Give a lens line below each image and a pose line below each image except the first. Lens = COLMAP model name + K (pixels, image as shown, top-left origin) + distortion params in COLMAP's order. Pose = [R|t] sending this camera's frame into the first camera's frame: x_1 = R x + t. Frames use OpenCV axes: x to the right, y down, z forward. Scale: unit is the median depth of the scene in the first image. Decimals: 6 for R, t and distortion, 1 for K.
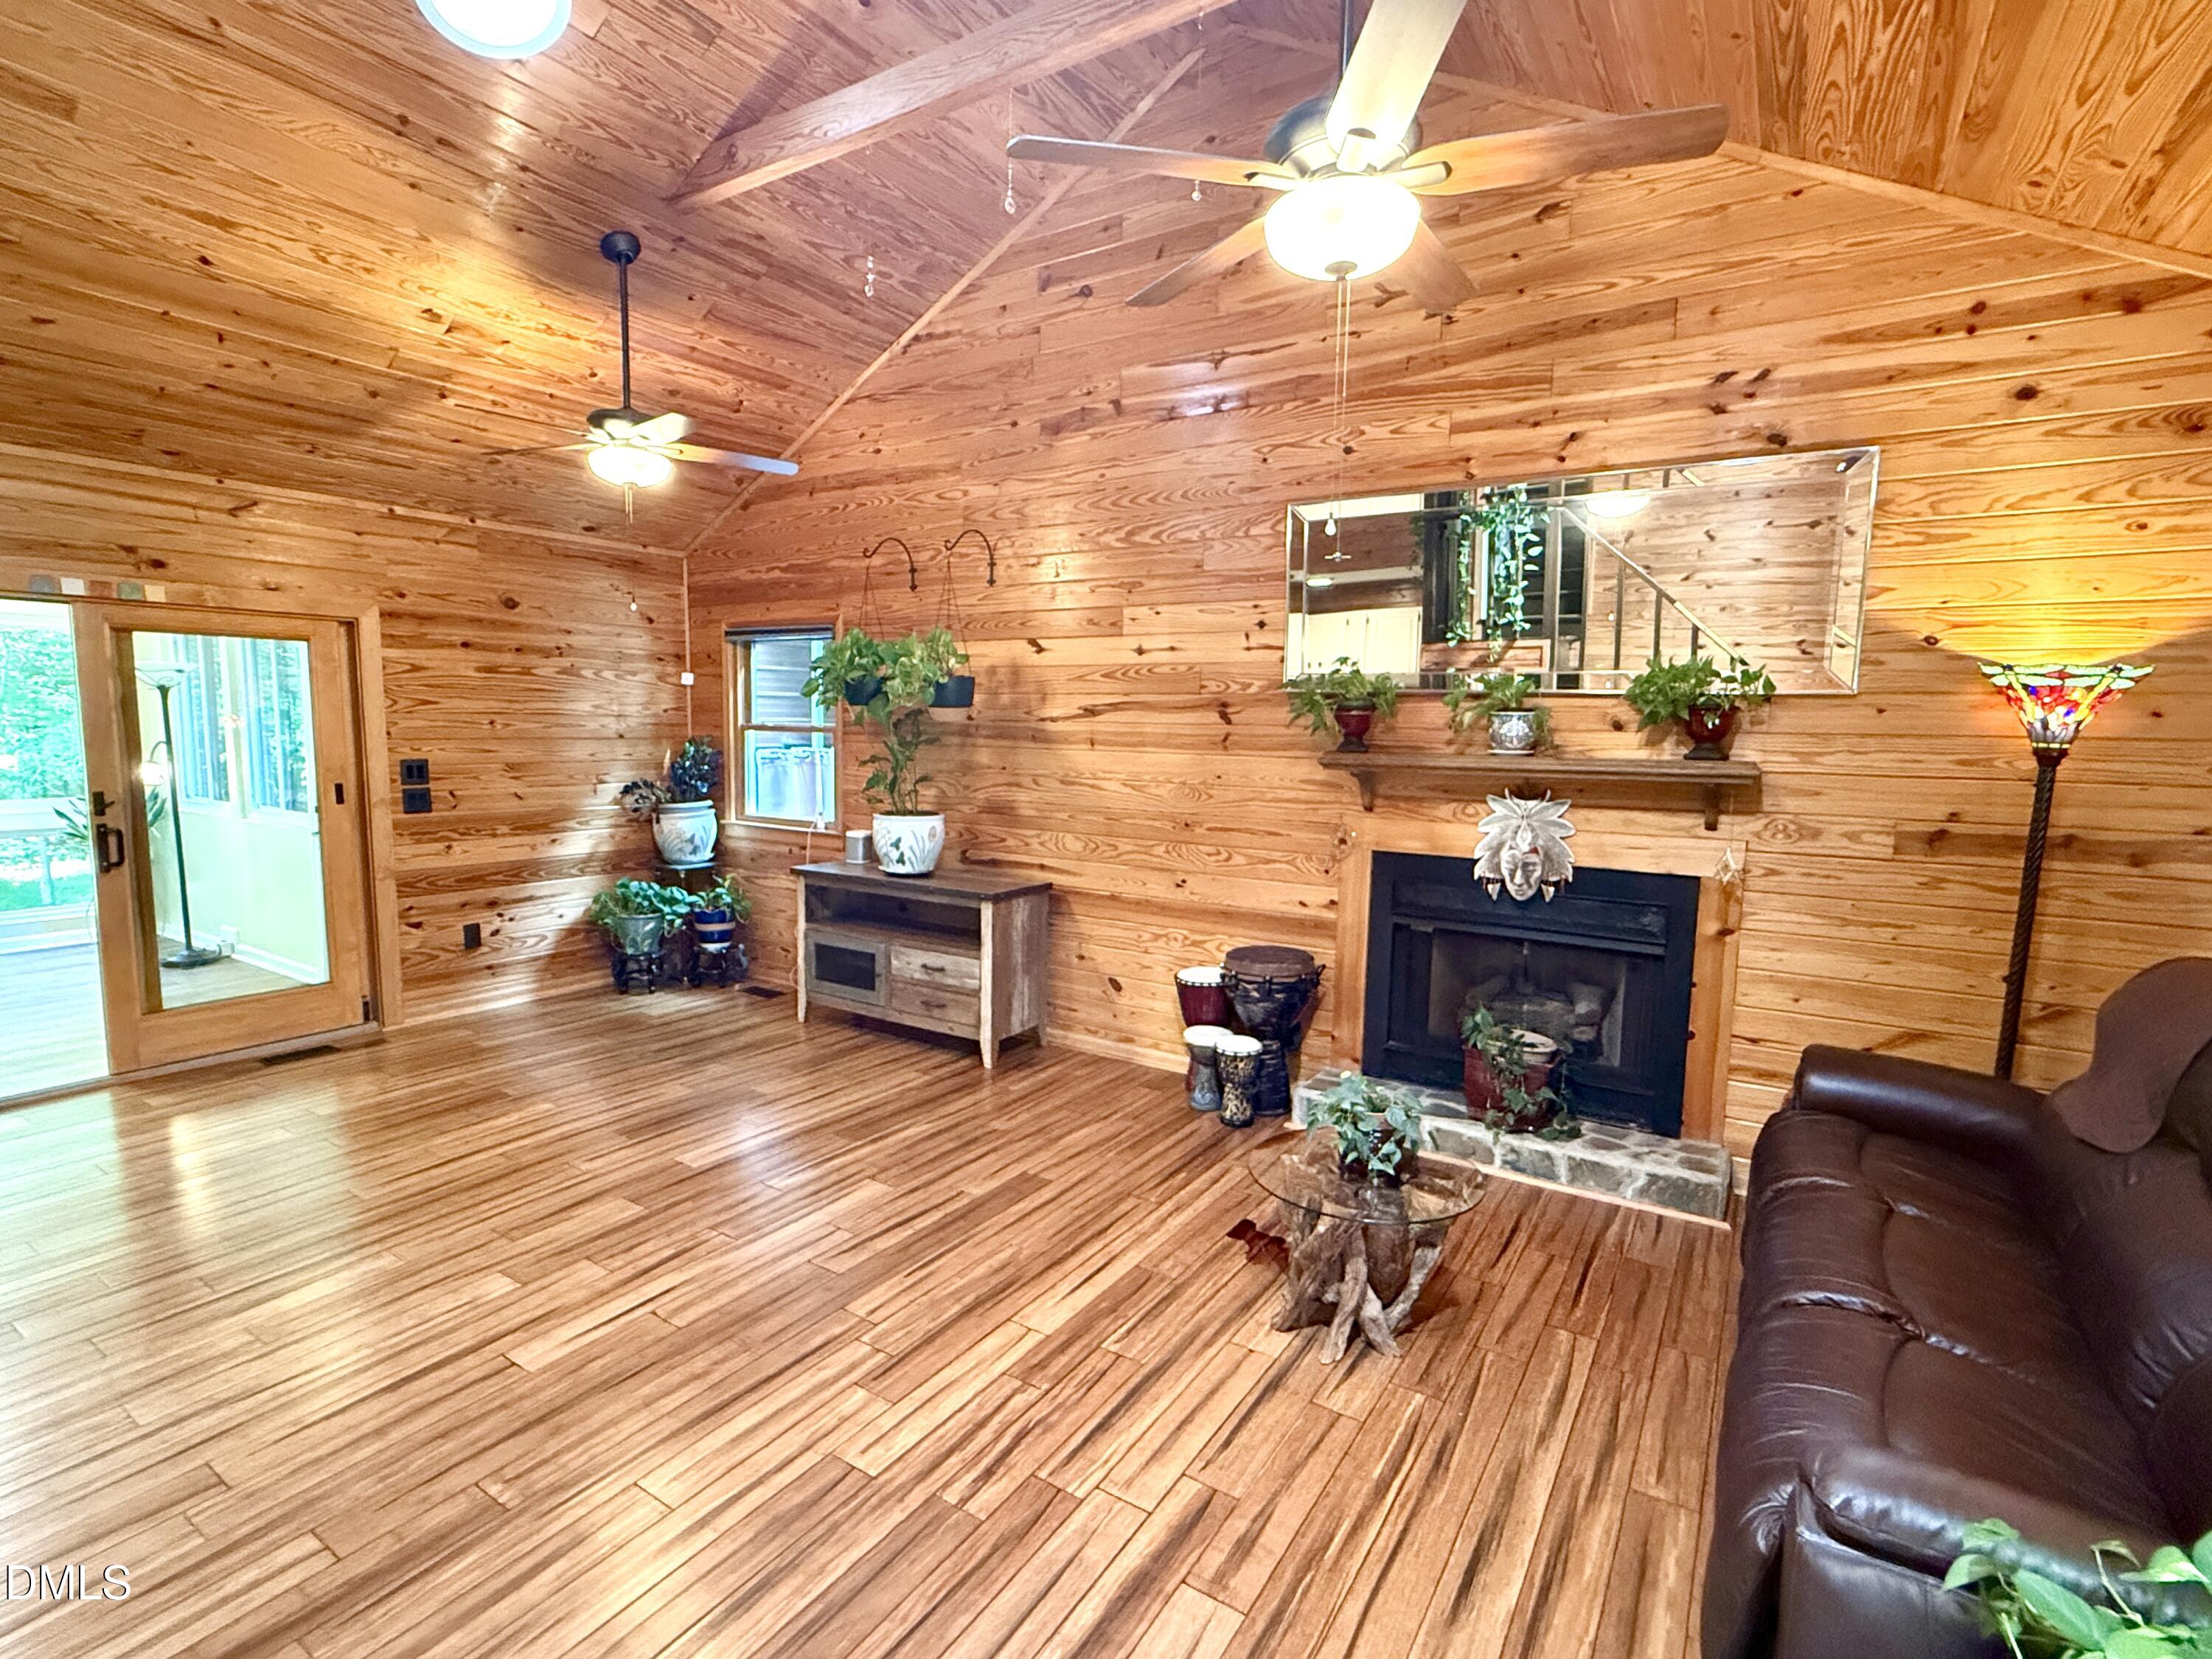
lens RADIAL K [[1052.7, 0, 1108.6], [0, 1052.7, 828.8], [0, 0, 1]] dist [-0.001711, -0.000139]
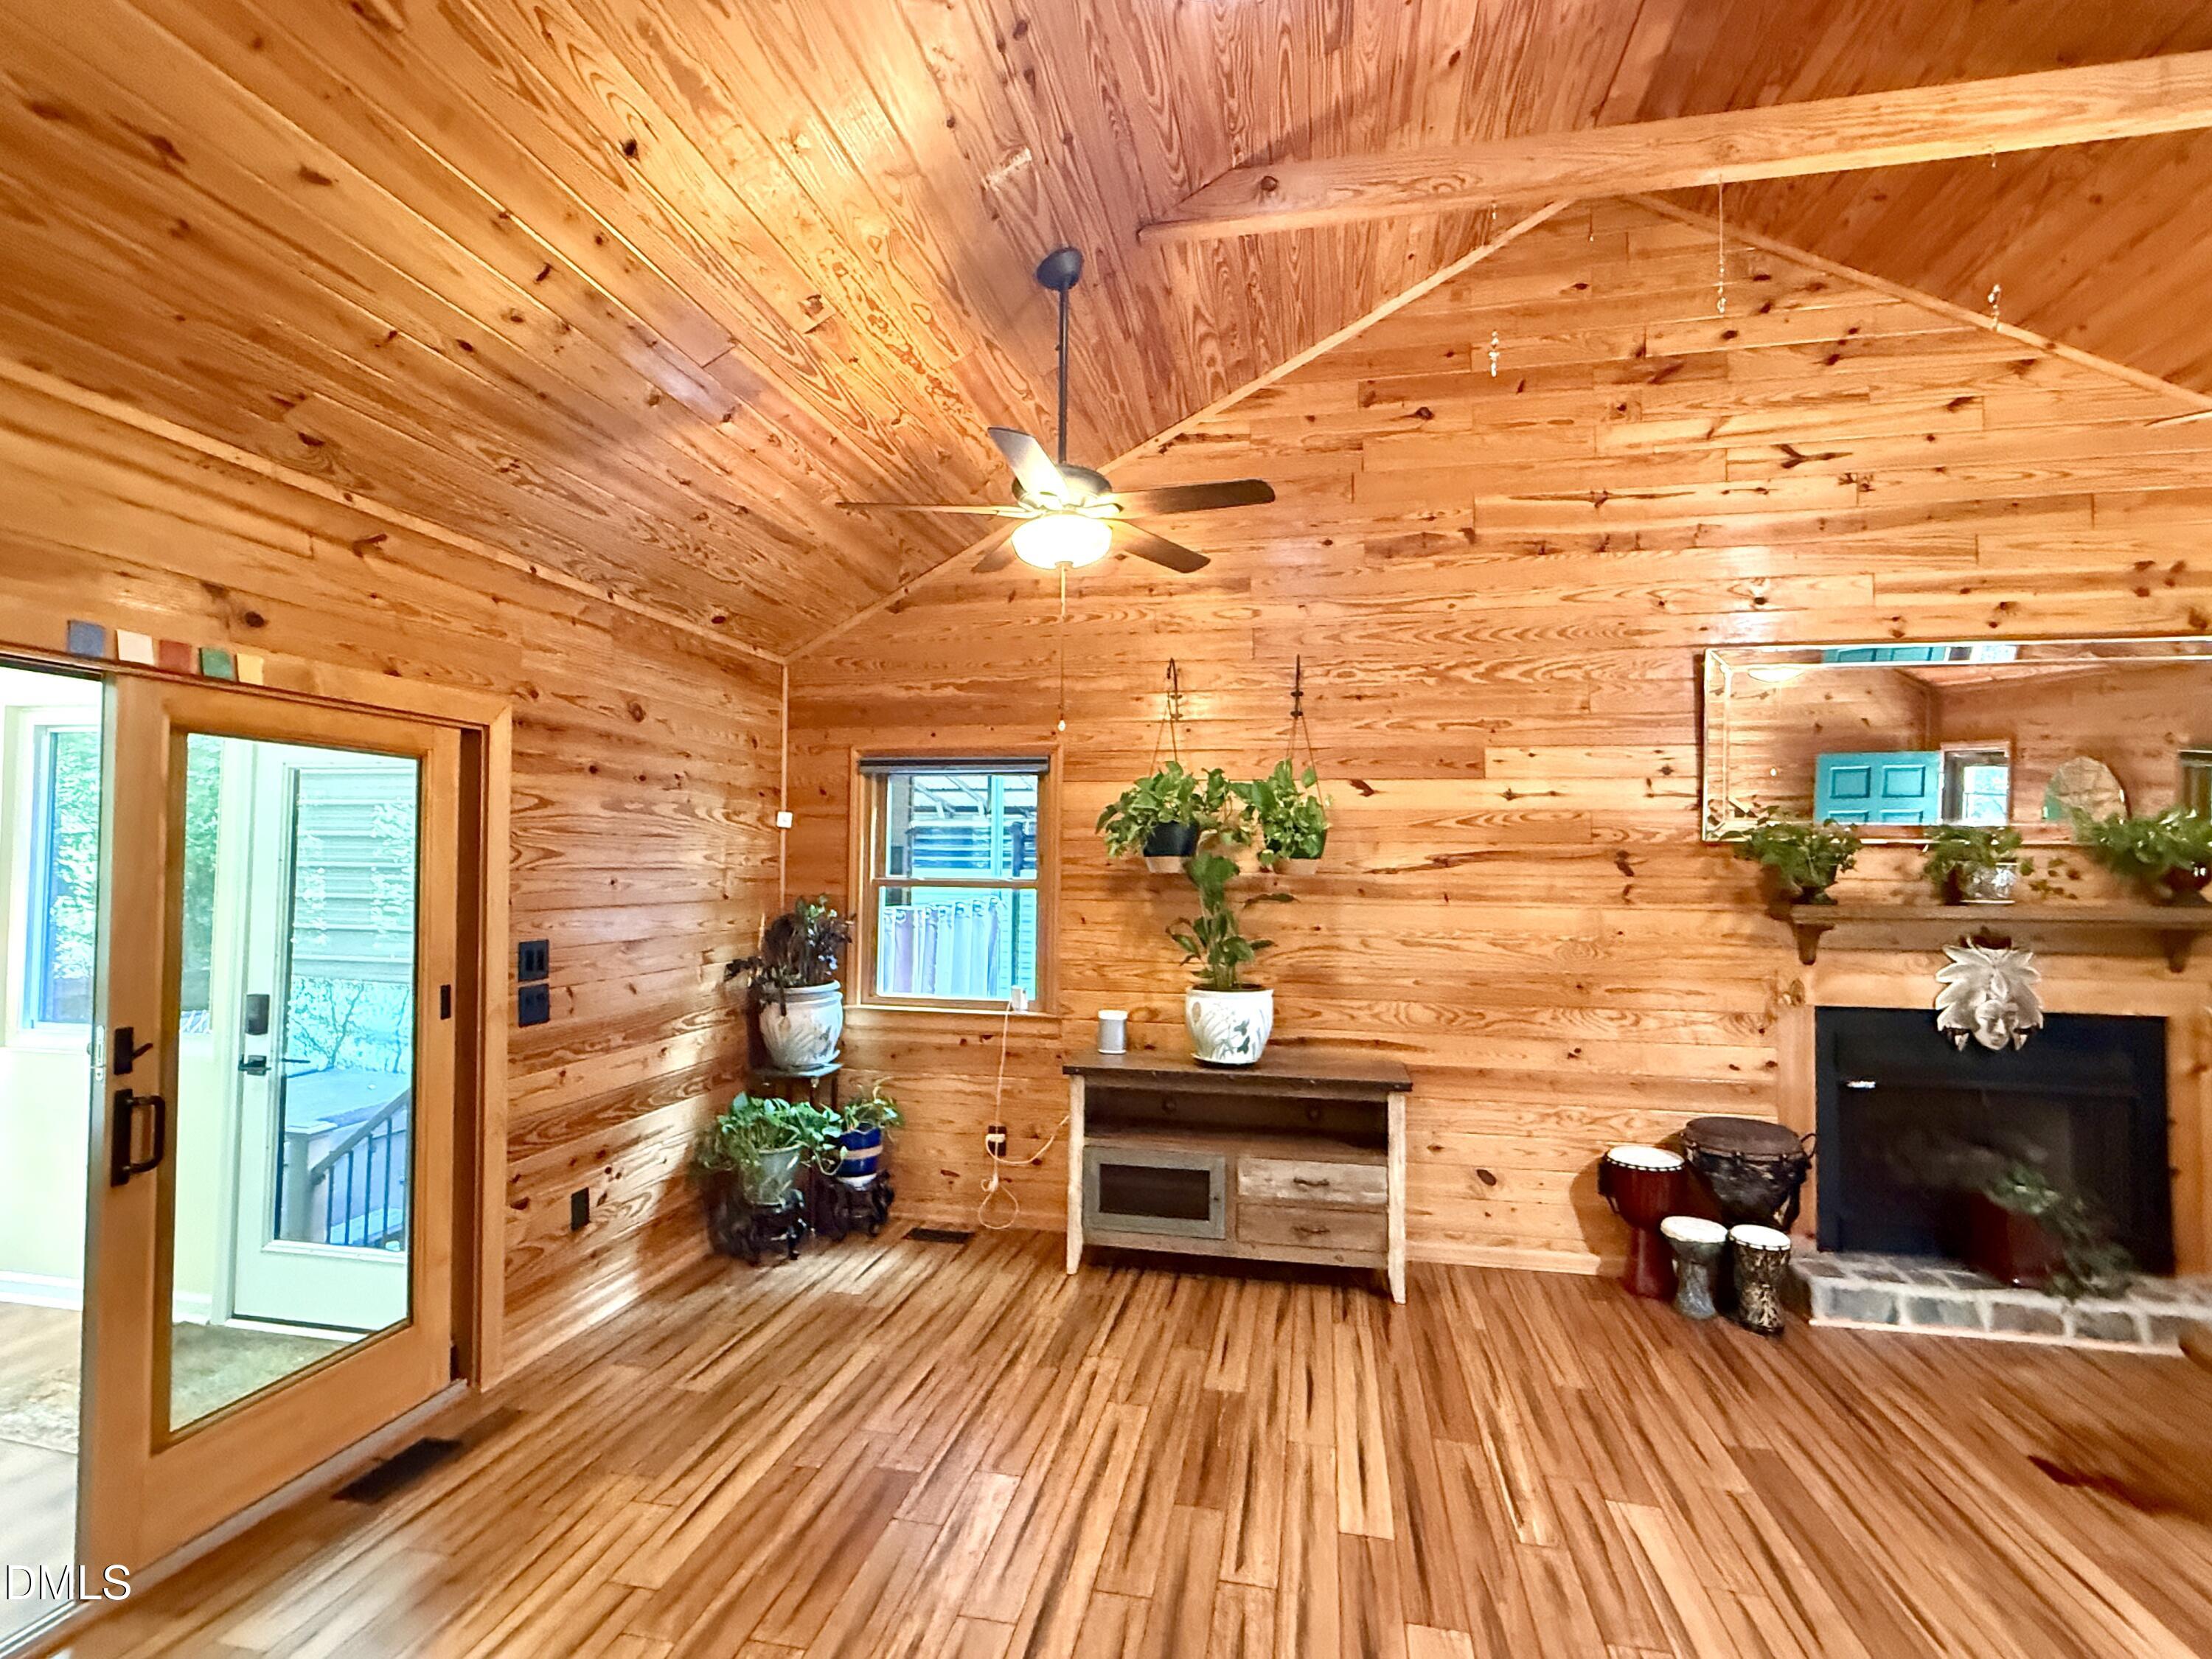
lens RADIAL K [[1052.7, 0, 1109.3], [0, 1052.7, 828.4], [0, 0, 1]] dist [-0.001711, -0.000139]
pose [[0.933090, 0.004978, 0.359610, -0.612571], [0.042772, 0.991272, -0.124703, -0.042289], [-0.357092, 0.131740, 0.924733, 0.285288]]
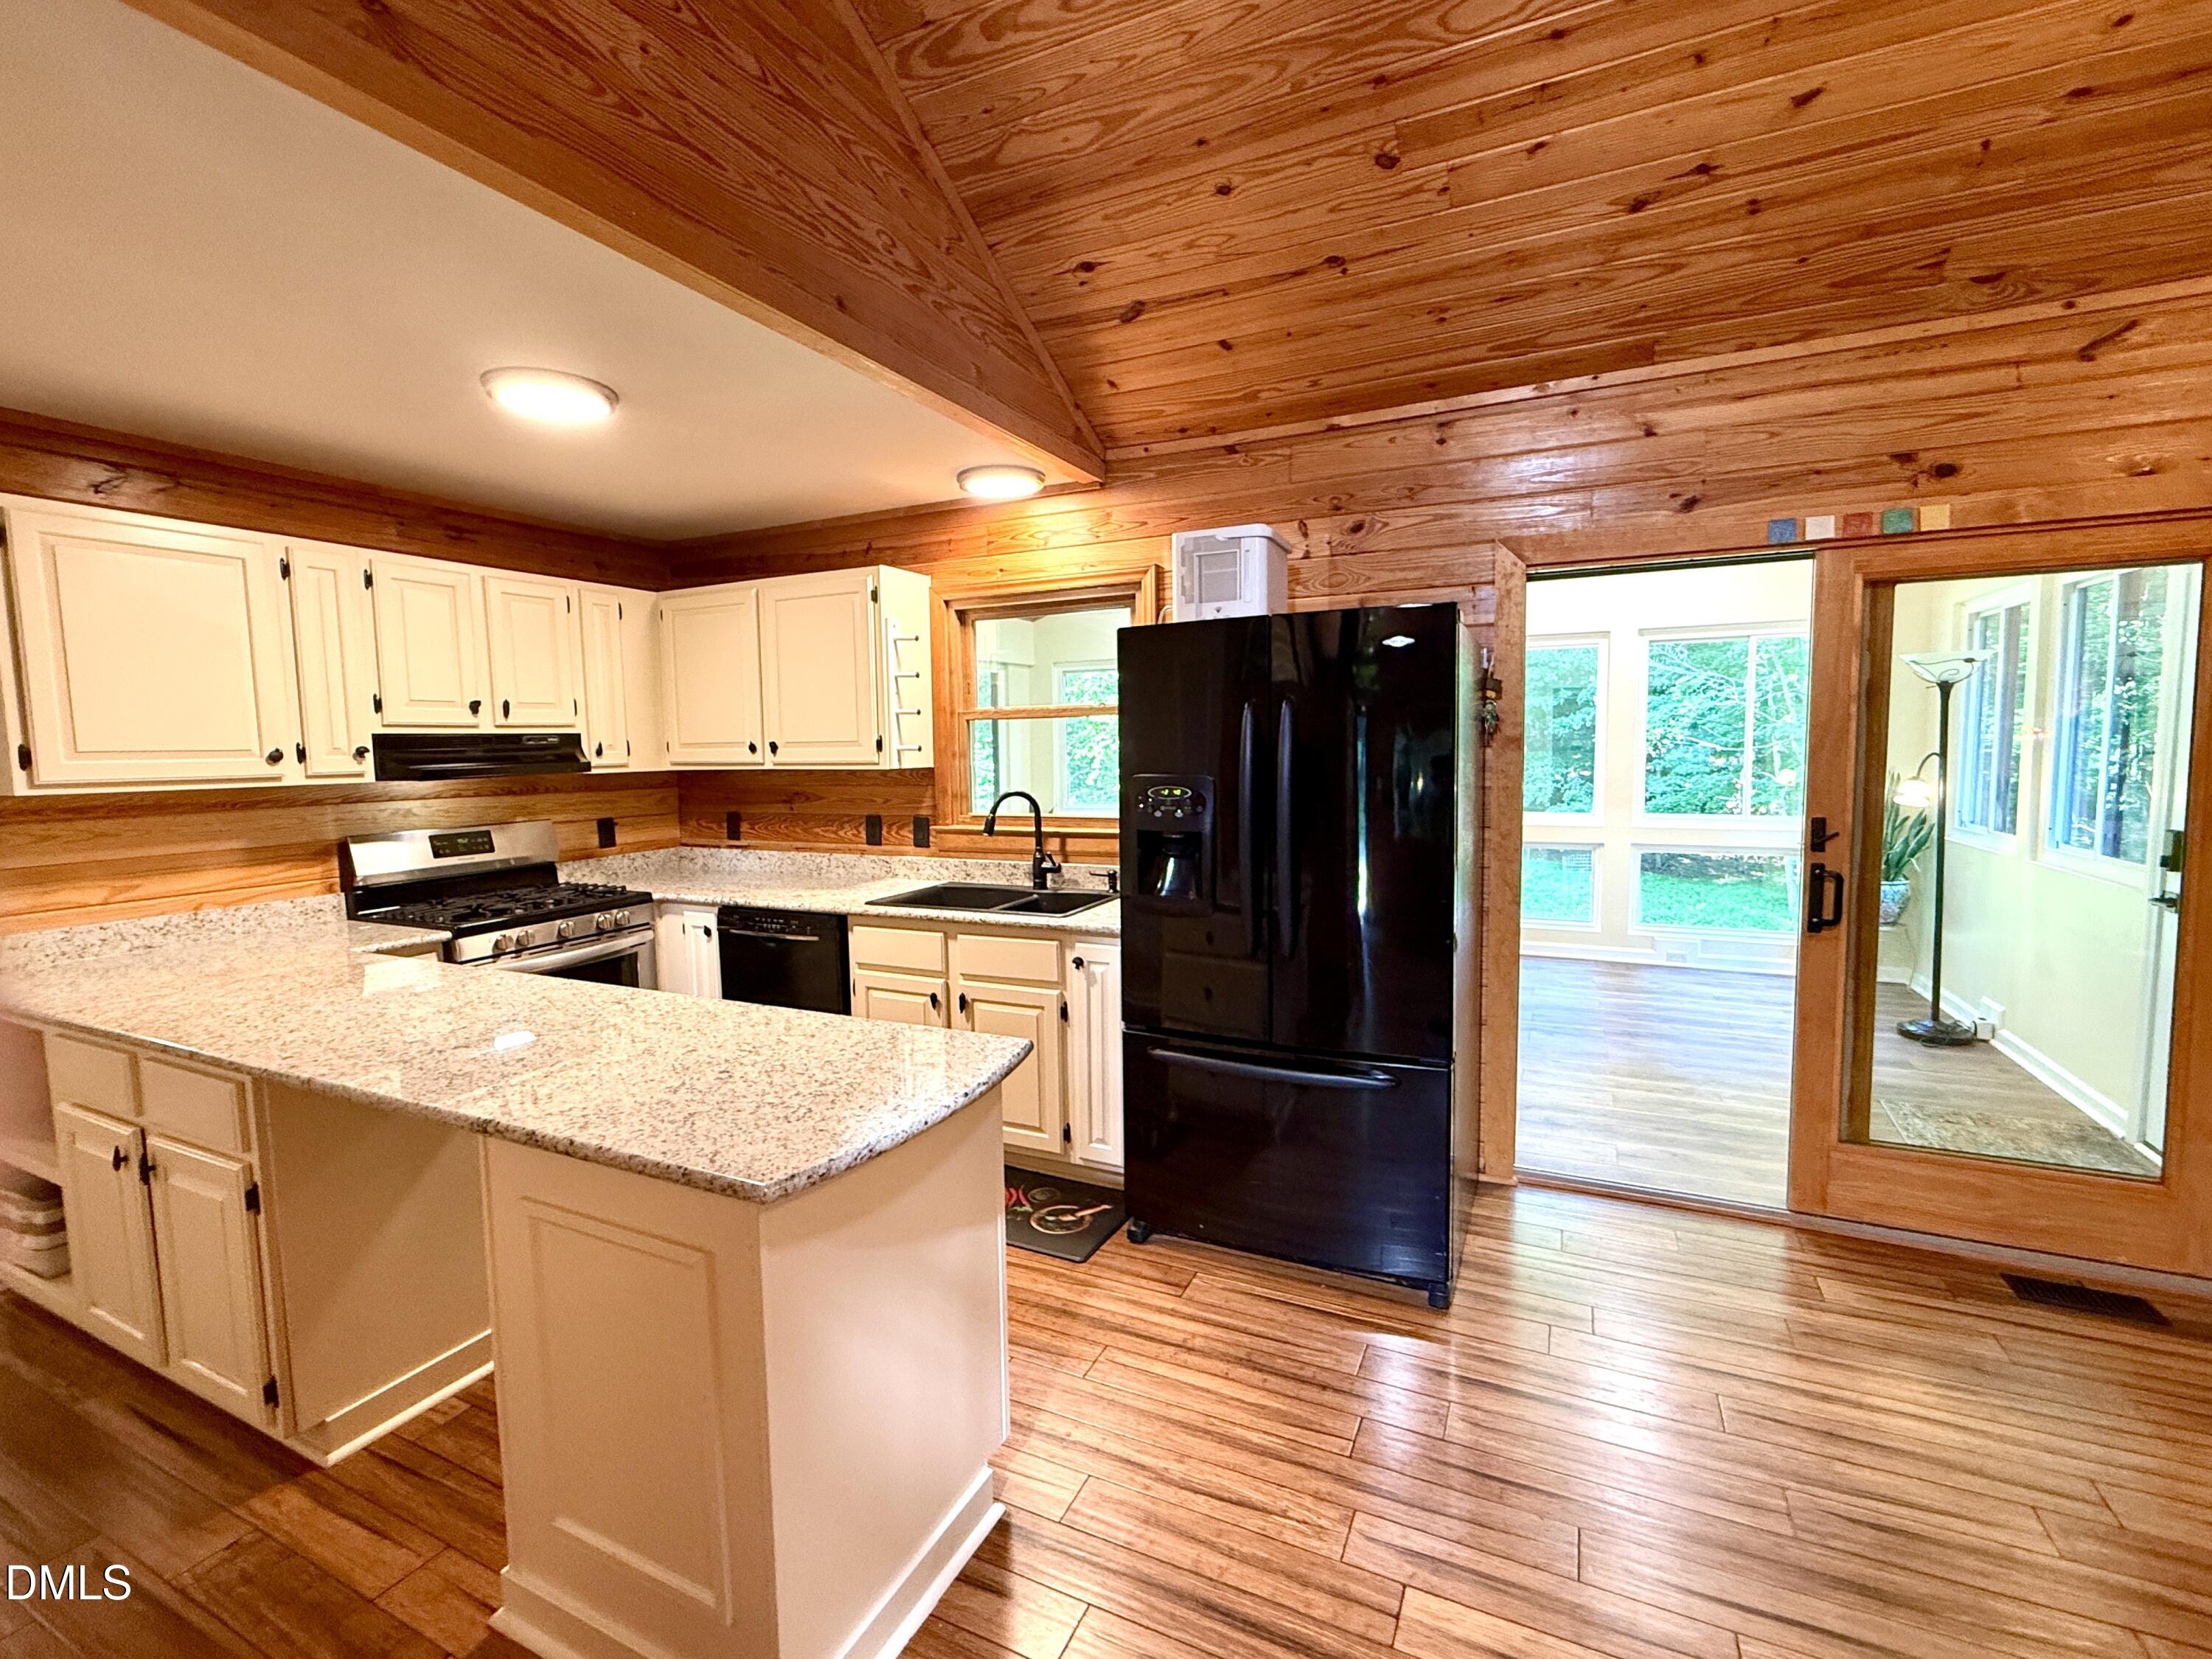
lens RADIAL K [[964.3, 0, 1099.4], [0, 964.3, 822.1], [0, 0, 1]] dist [-0.001190, 0.000244]
pose [[0.110855, 0.062410, -0.991875, -0.330130], [-0.084548, 0.995000, 0.053157, -0.022973], [0.990234, 0.077969, 0.115578, 0.395563]]
